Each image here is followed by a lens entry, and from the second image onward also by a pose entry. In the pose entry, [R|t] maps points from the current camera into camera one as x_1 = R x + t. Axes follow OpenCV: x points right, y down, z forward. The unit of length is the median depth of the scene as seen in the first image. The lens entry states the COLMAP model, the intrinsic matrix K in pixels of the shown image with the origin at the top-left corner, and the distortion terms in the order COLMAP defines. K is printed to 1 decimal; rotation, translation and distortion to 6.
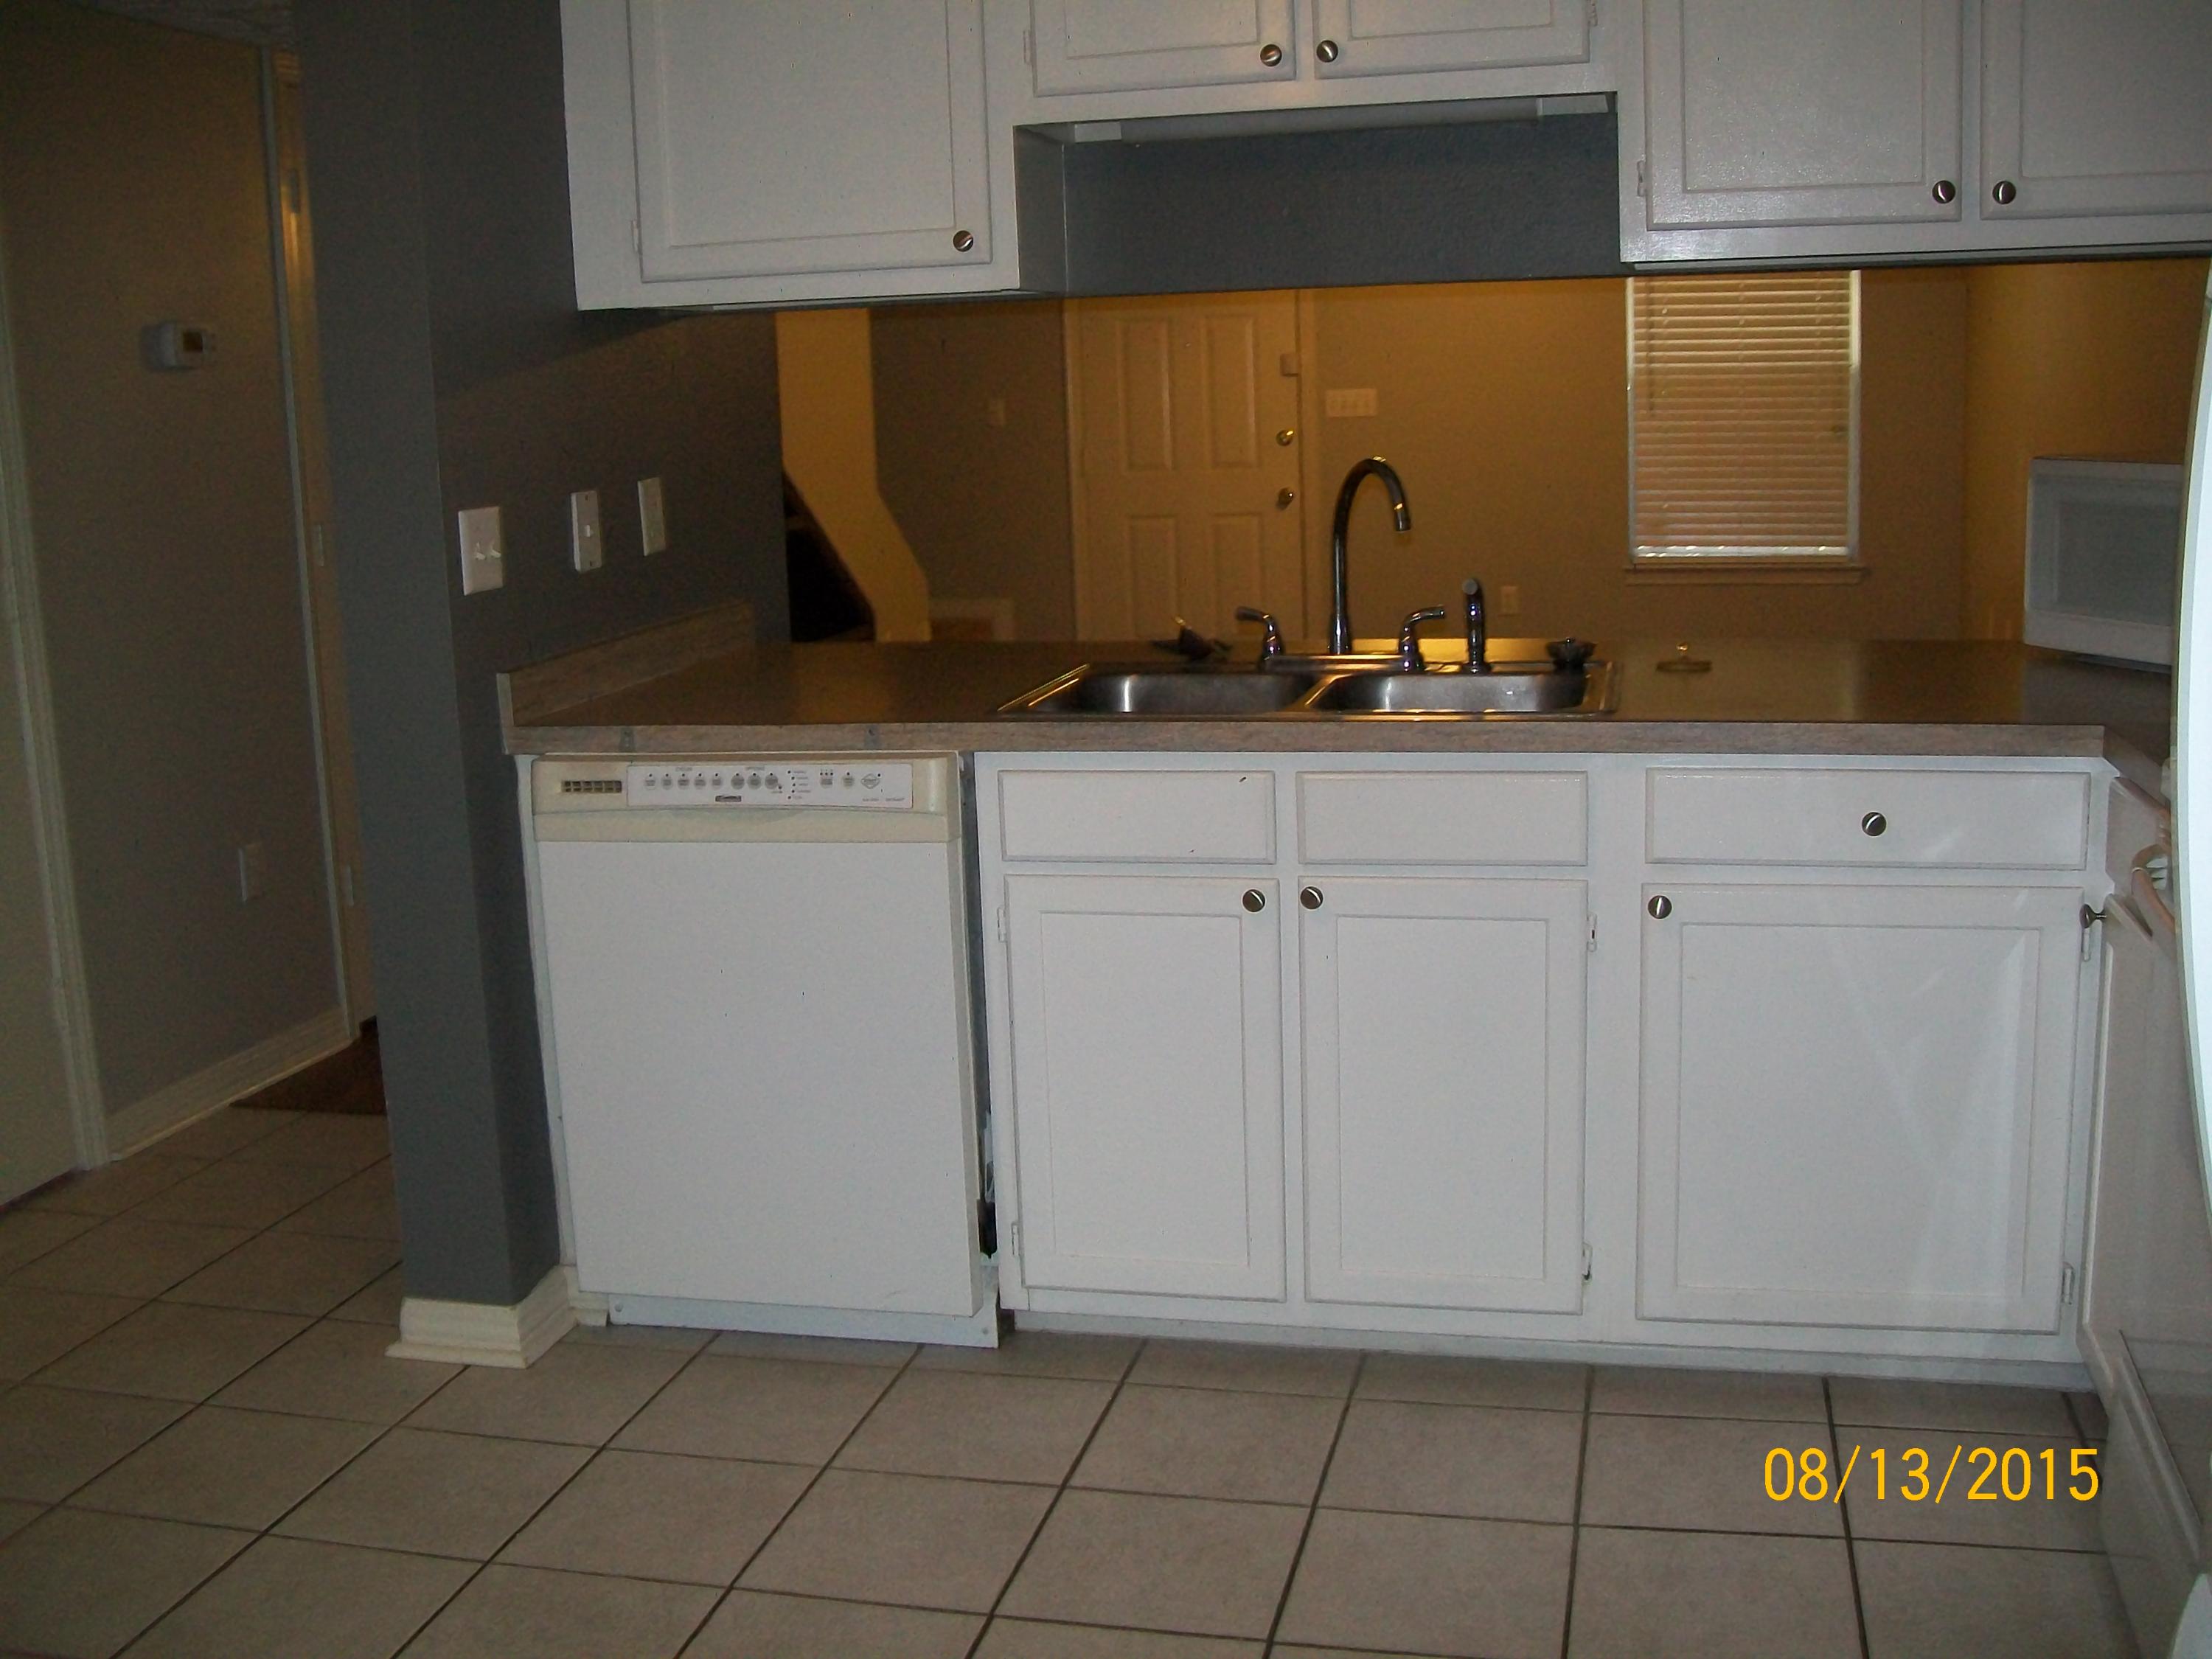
lens RADIAL K [[2292.7, 0, 1106.0], [0, 2292.7, 829.5], [0, 0, 1]] dist [-0.179690, 0.141462]
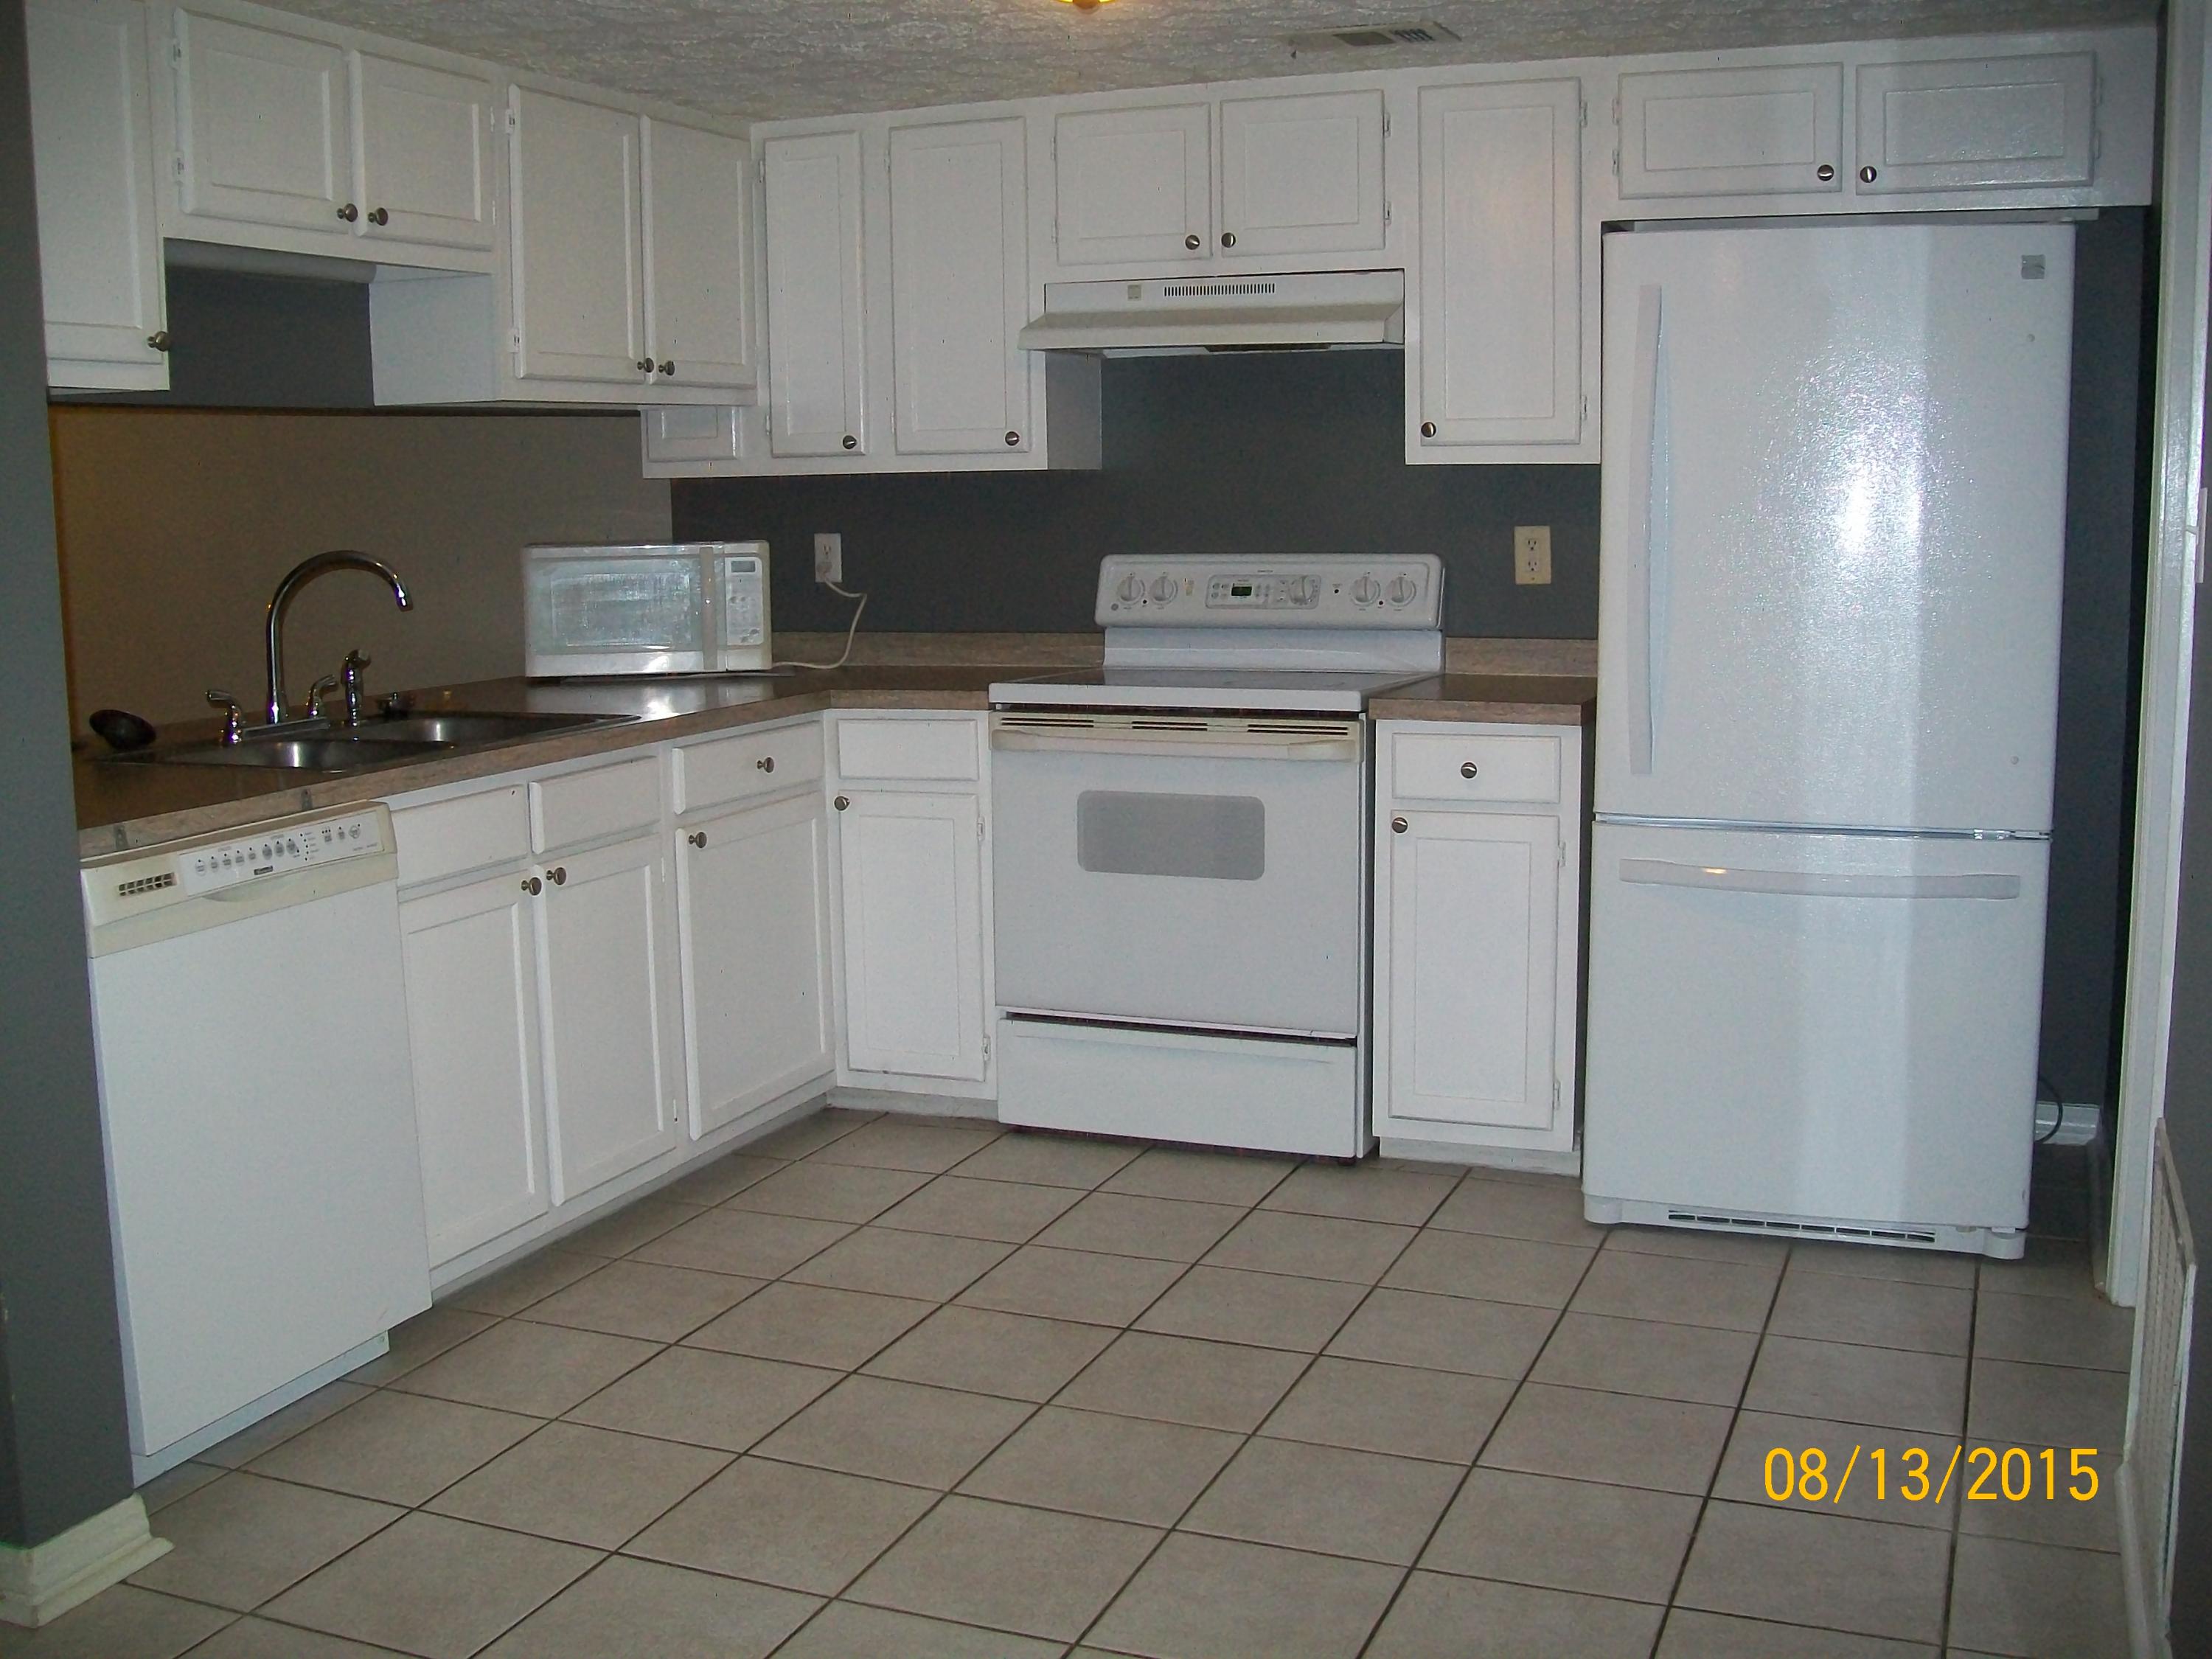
lens RADIAL K [[2292.7, 0, 1106.0], [0, 2292.7, 829.5], [0, 0, 1]] dist [-0.179690, 0.141462]
pose [[0.148616, -0.113232, 0.982391, -1.081039], [0.200897, 0.976164, 0.082123, -0.037743], [-0.968274, 0.185155, 0.167821, 0.467856]]
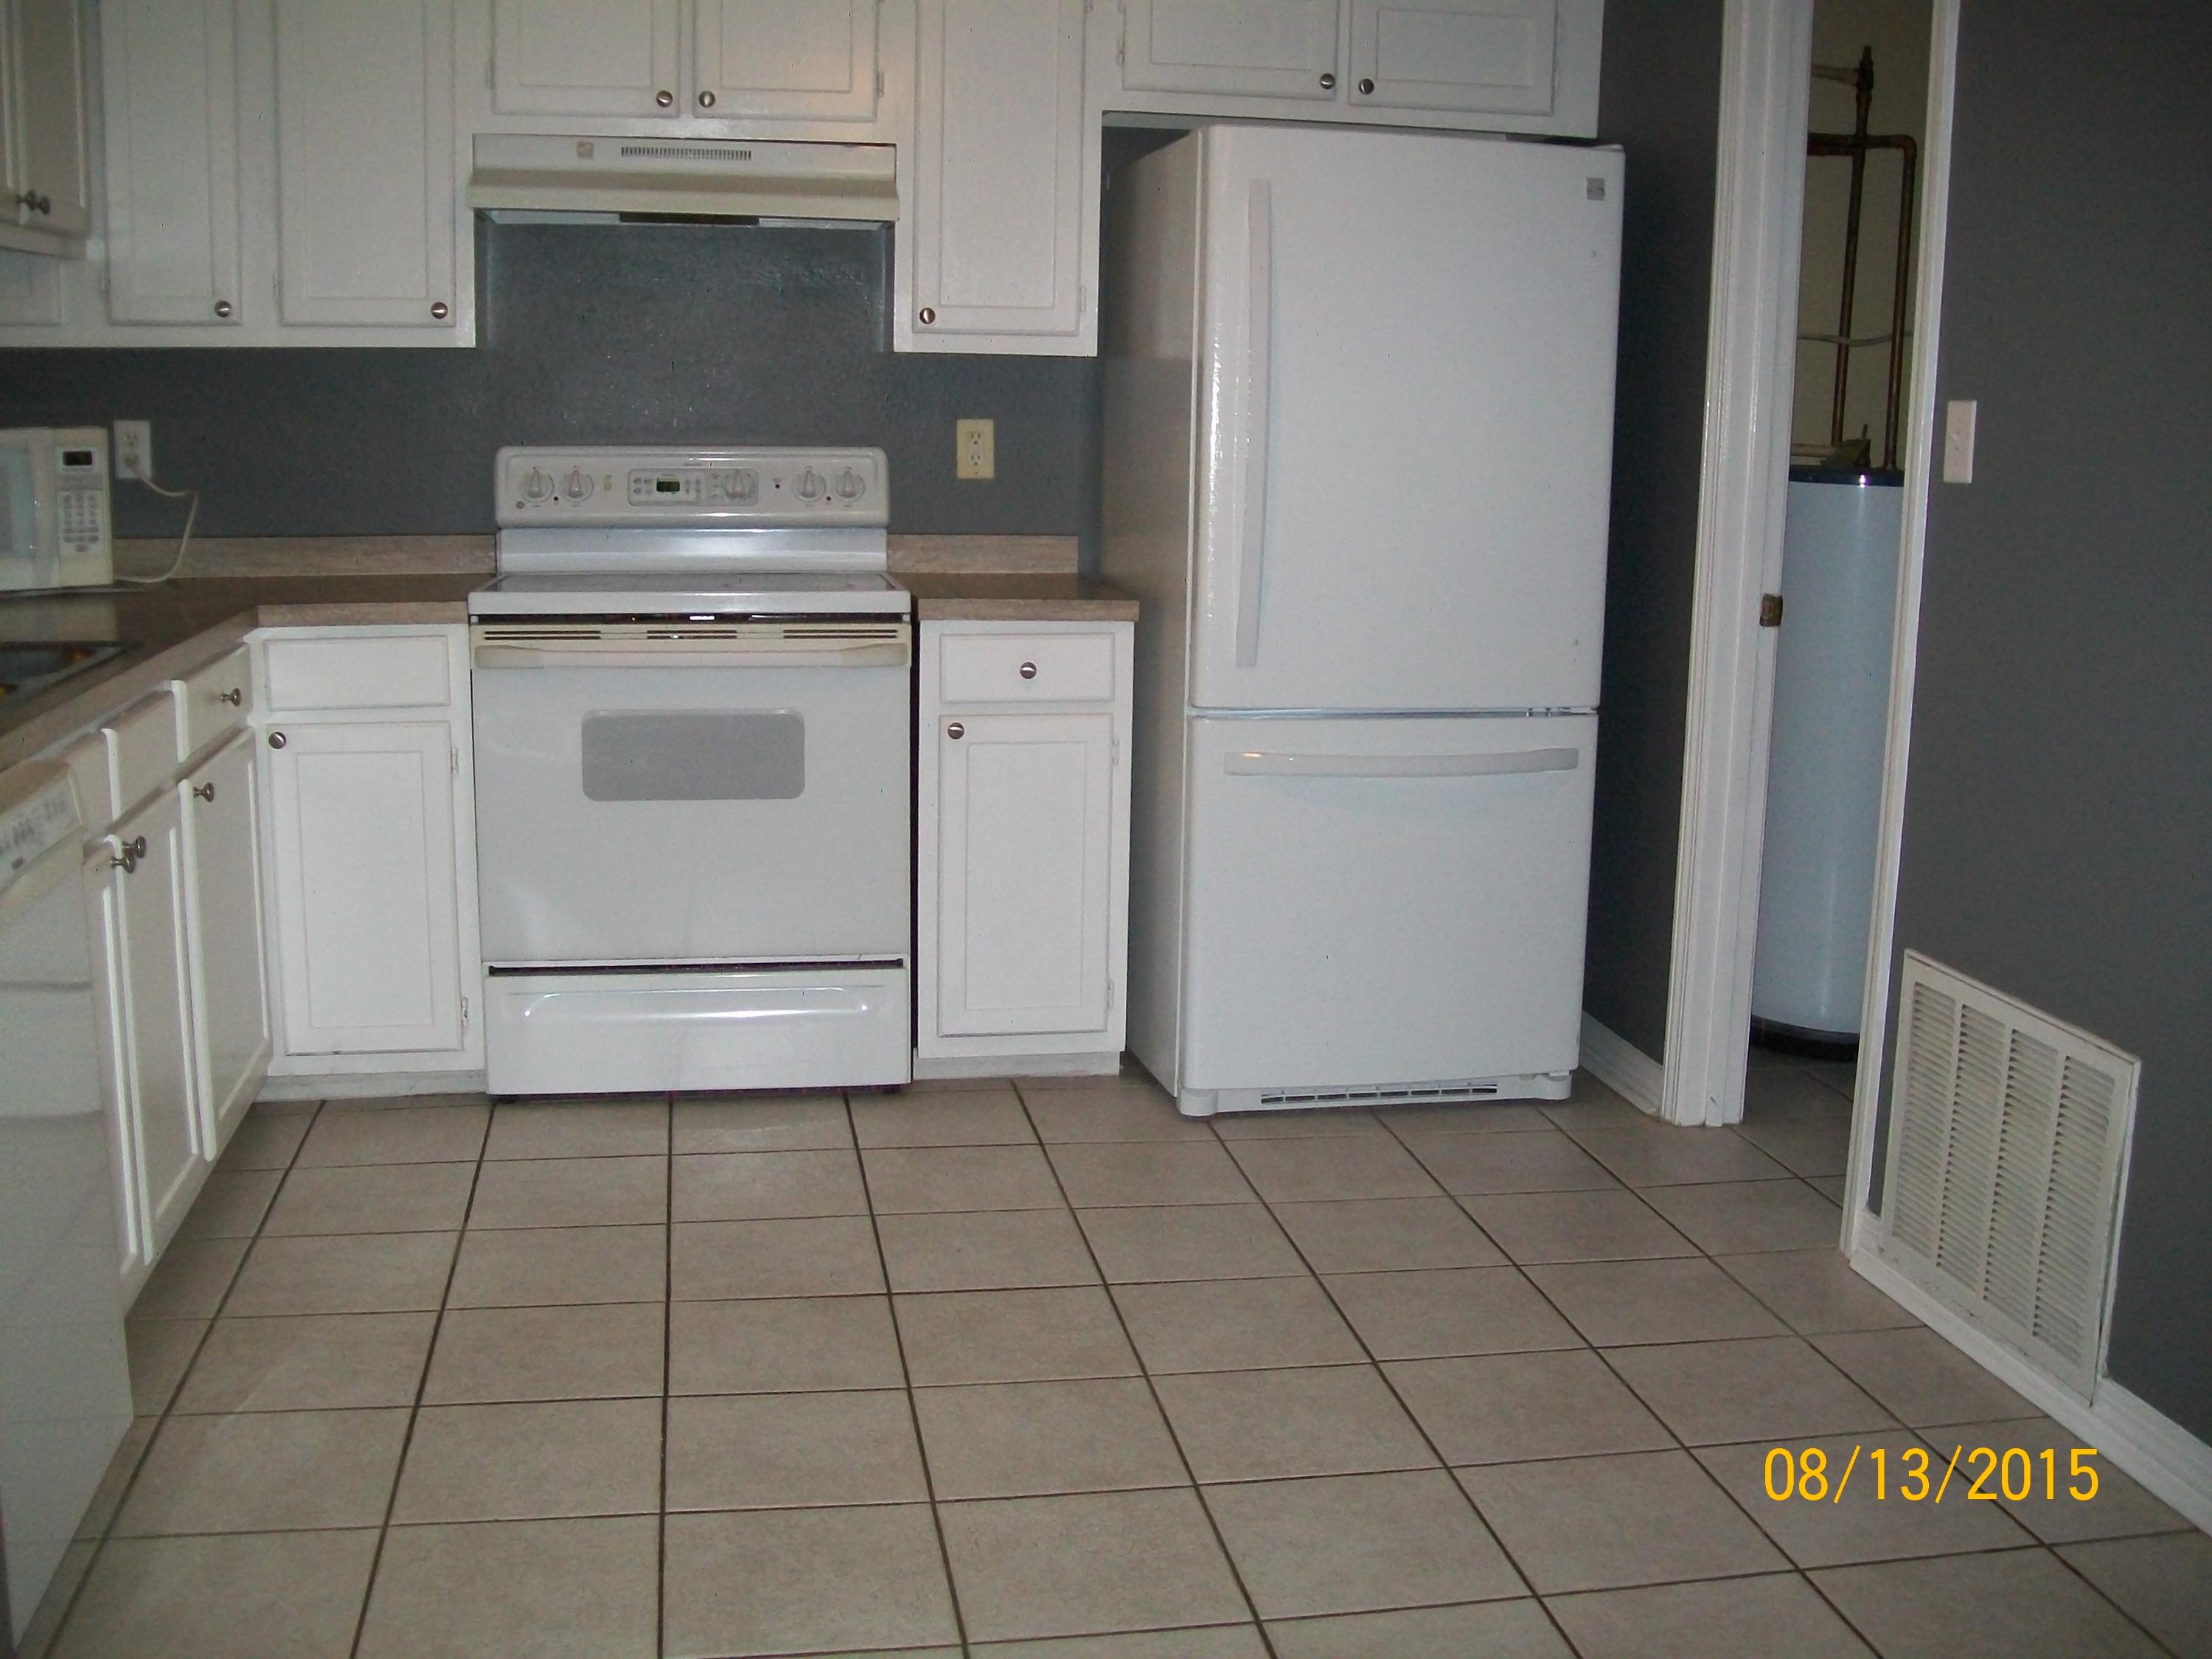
lens RADIAL K [[2292.7, 0, 1106.0], [0, 2292.7, 829.5], [0, 0, 1]] dist [-0.179690, 0.141462]
pose [[-0.400661, -0.144942, 0.904689, -0.933245], [0.173316, 0.957591, 0.230175, -0.126603], [-0.899684, 0.249020, -0.358549, 0.942465]]
